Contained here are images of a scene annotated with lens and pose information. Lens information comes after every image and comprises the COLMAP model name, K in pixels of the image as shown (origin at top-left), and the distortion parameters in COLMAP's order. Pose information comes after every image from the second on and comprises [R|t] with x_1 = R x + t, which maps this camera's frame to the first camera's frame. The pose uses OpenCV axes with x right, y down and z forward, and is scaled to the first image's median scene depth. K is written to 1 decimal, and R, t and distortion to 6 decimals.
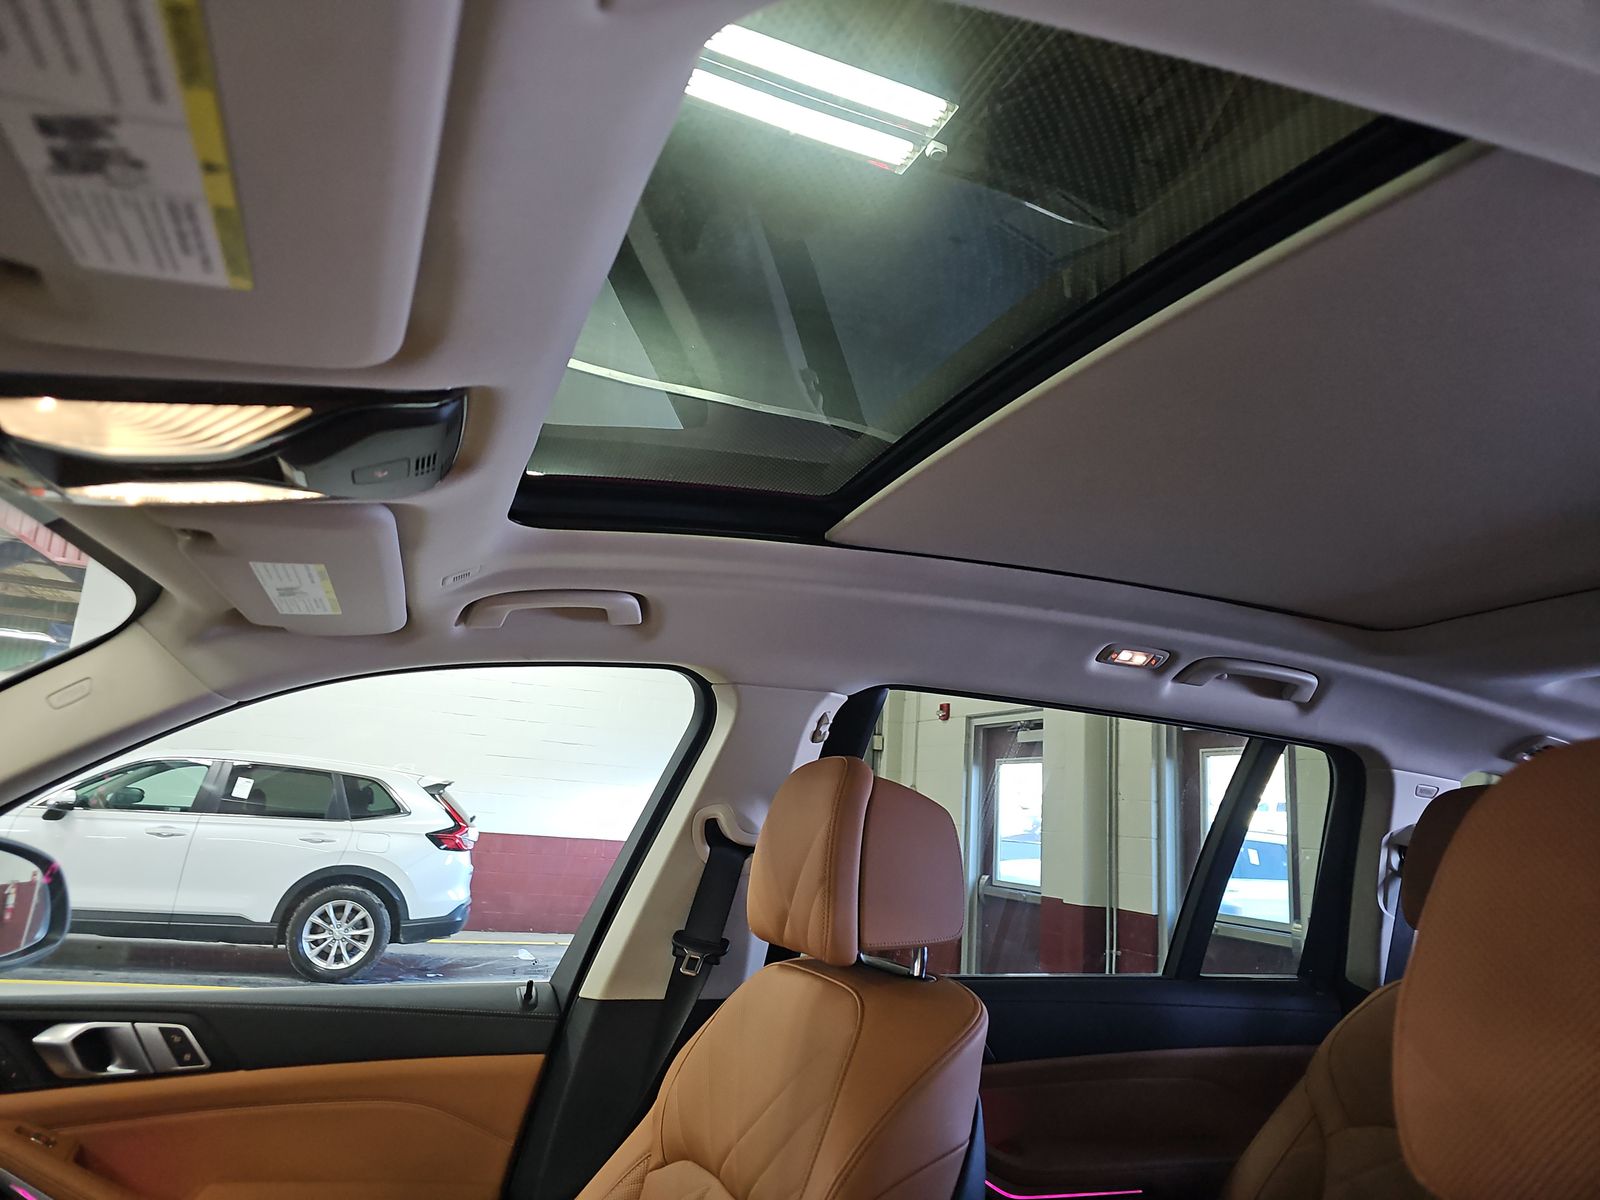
lens RADIAL K [[1062.5, 0, 801.6], [0, 1062.5, 607.9], [0, 0, 1]] dist [0.007471, 0.008598]
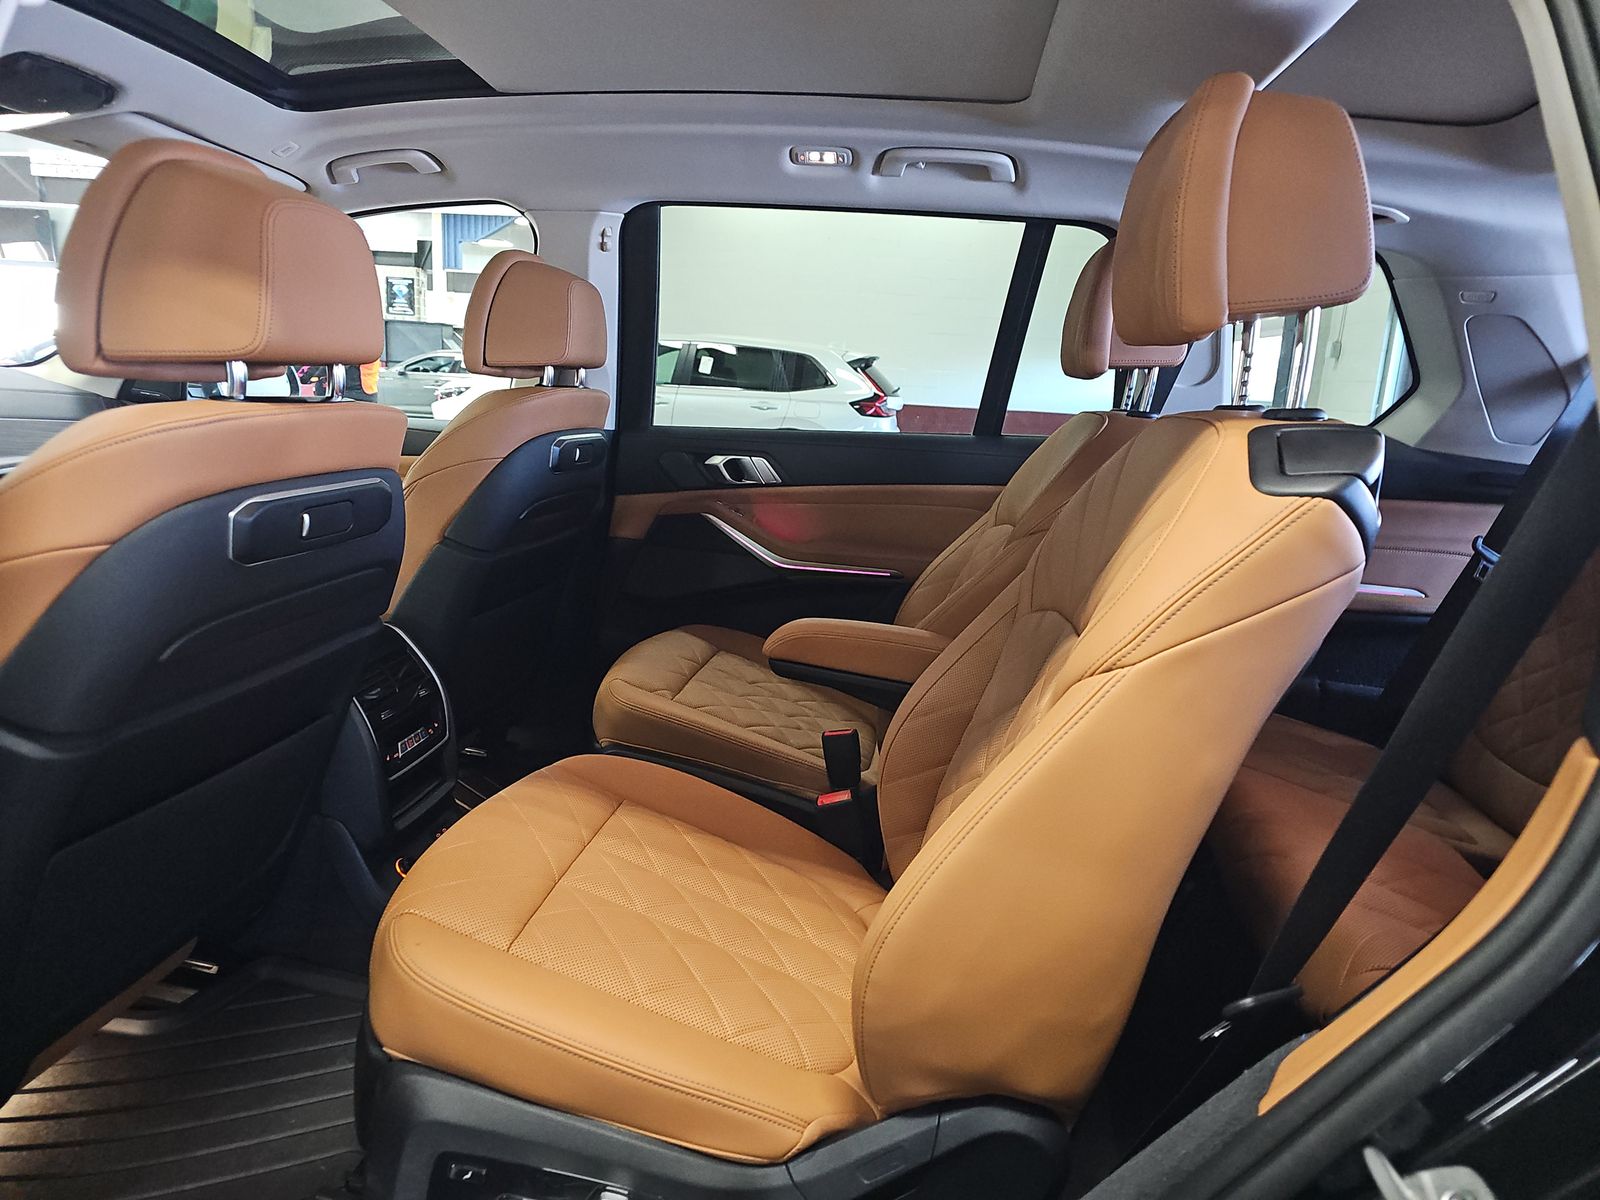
lens RADIAL K [[1062.5, 0, 812.6], [0, 1062.5, 596.3], [0, 0, 1]] dist [0.007471, 0.008598]
pose [[0.884728, 0.071377, -0.460610, 0.975180], [0.100386, 0.935836, 0.337838, 0.113441], [0.455169, -0.345133, 0.820795, -0.178466]]
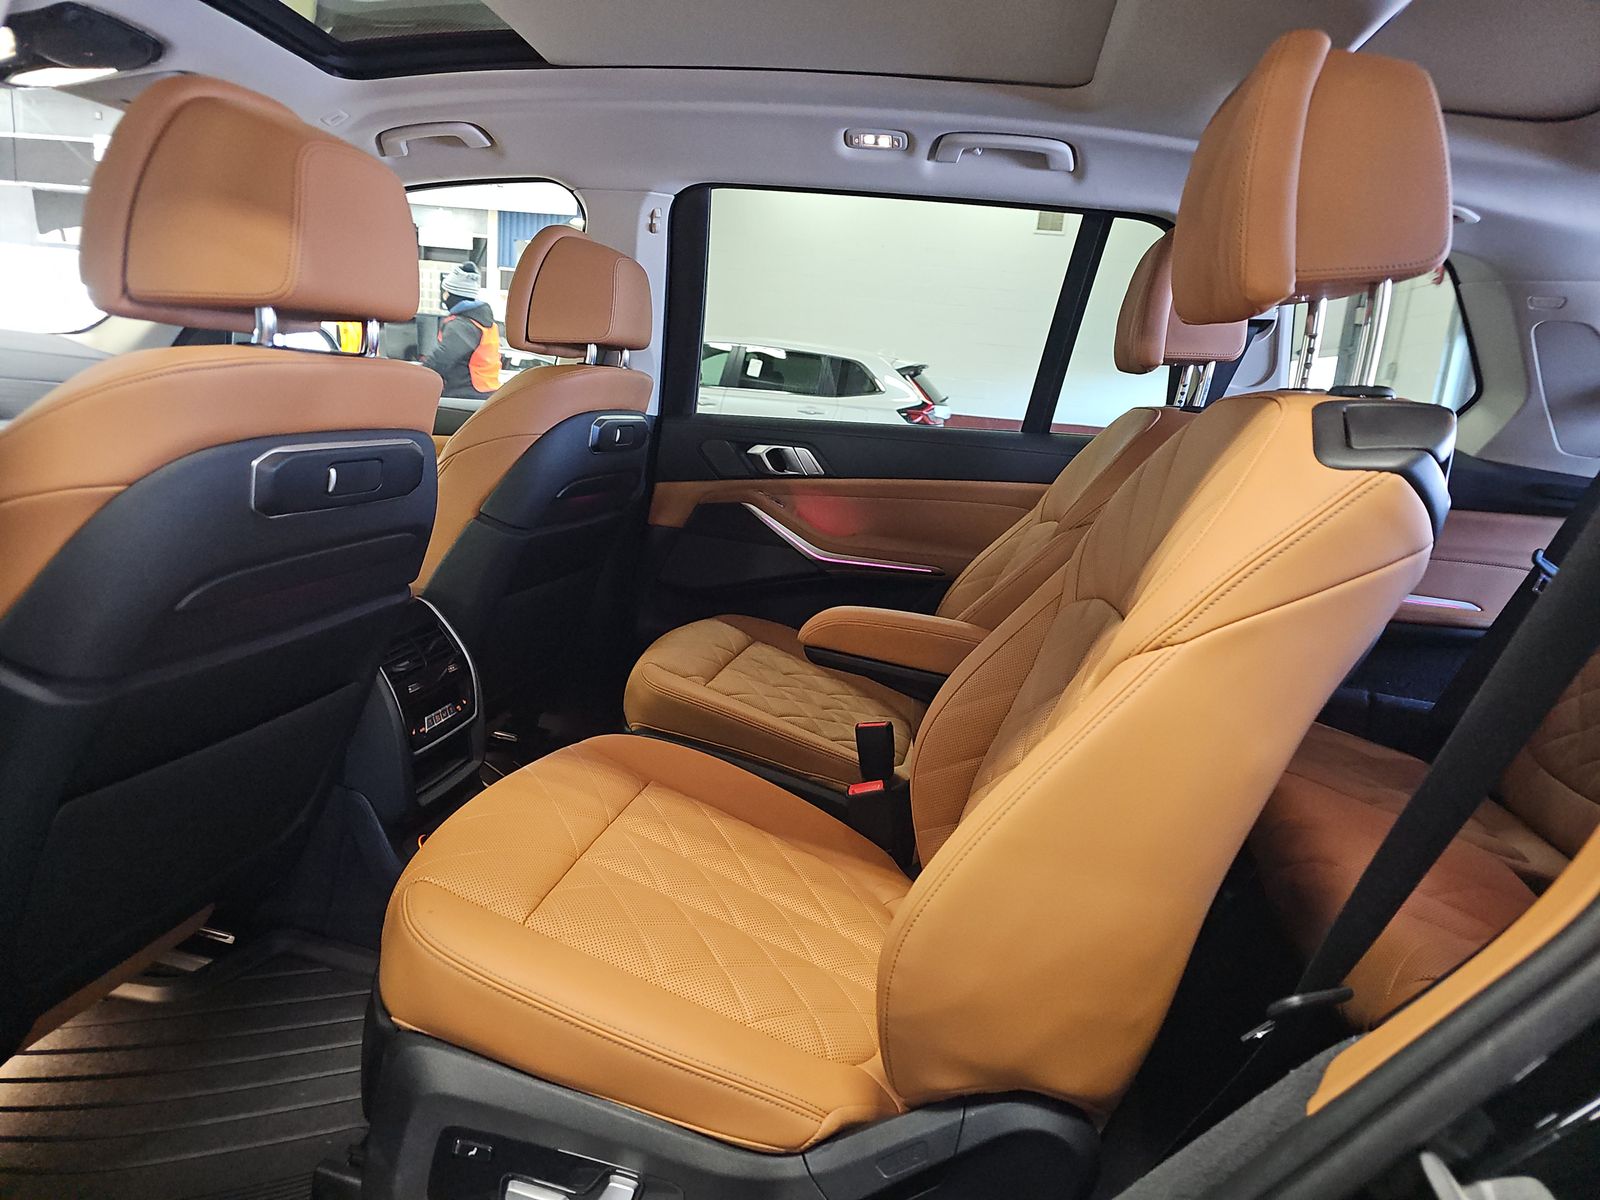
lens RADIAL K [[1062.5, 0, 837.3], [0, 1062.5, 605.4], [0, 0, 1]] dist [0.007471, 0.008598]
pose [[0.874650, 0.100394, -0.474245, 0.968123], [0.074409, 0.938920, 0.335994, 0.142936], [0.479010, -0.329166, 0.813756, -0.165162]]
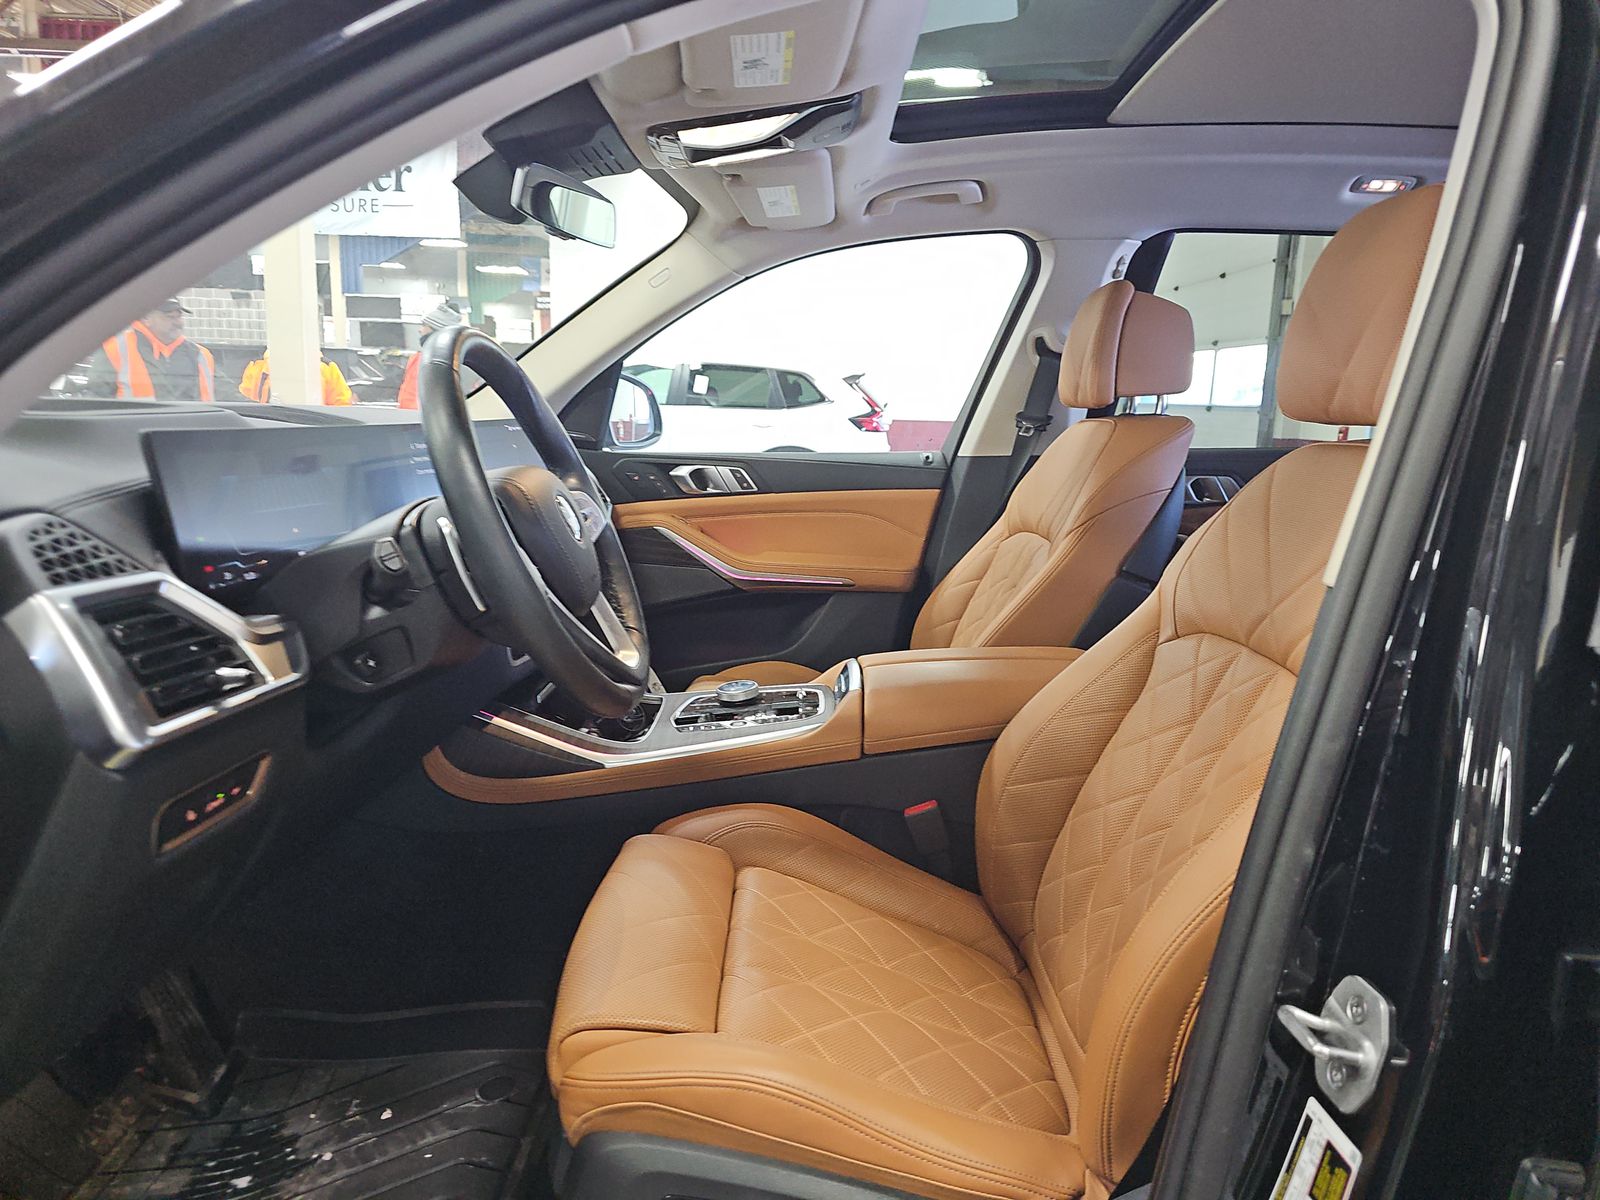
lens RADIAL K [[1062.5, 0, 817.4], [0, 1062.5, 601.3], [0, 0, 1]] dist [0.007471, 0.008598]
pose [[0.935822, 0.022553, -0.351751, 0.156322], [0.105953, 0.933797, 0.341755, 0.004087], [0.336172, -0.357091, 0.871478, -0.527406]]
